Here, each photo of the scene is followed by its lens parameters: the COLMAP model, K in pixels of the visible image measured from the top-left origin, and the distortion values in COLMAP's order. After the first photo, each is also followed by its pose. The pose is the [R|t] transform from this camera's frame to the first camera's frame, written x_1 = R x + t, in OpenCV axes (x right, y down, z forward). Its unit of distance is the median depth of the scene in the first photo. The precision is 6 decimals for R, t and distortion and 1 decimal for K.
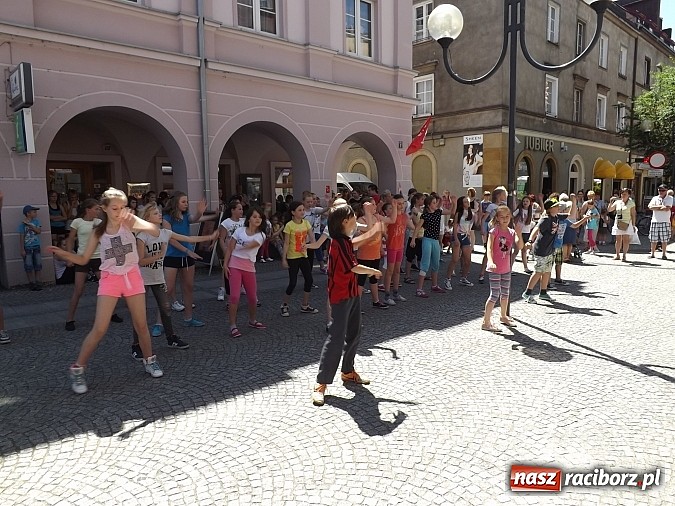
lens RADIAL K [[489.3, 0, 332.8], [0, 489.3, 255.2], [0, 0, 1]] dist [-0.051642, 0.010958]
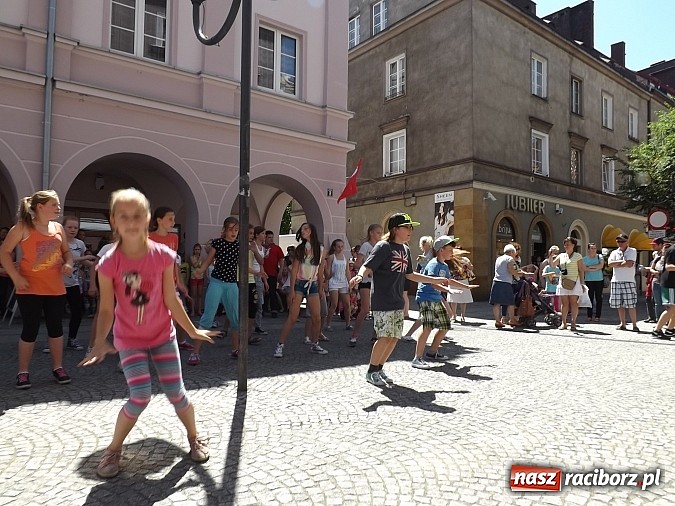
lens RADIAL K [[489.3, 0, 340.1], [0, 489.3, 252.5], [0, 0, 1]] dist [-0.051642, 0.010958]
pose [[0.996192, 0.024101, -0.083788, 0.178527], [-0.037724, 0.985567, -0.165028, 0.016590], [0.078601, 0.167561, 0.982723, 0.126748]]
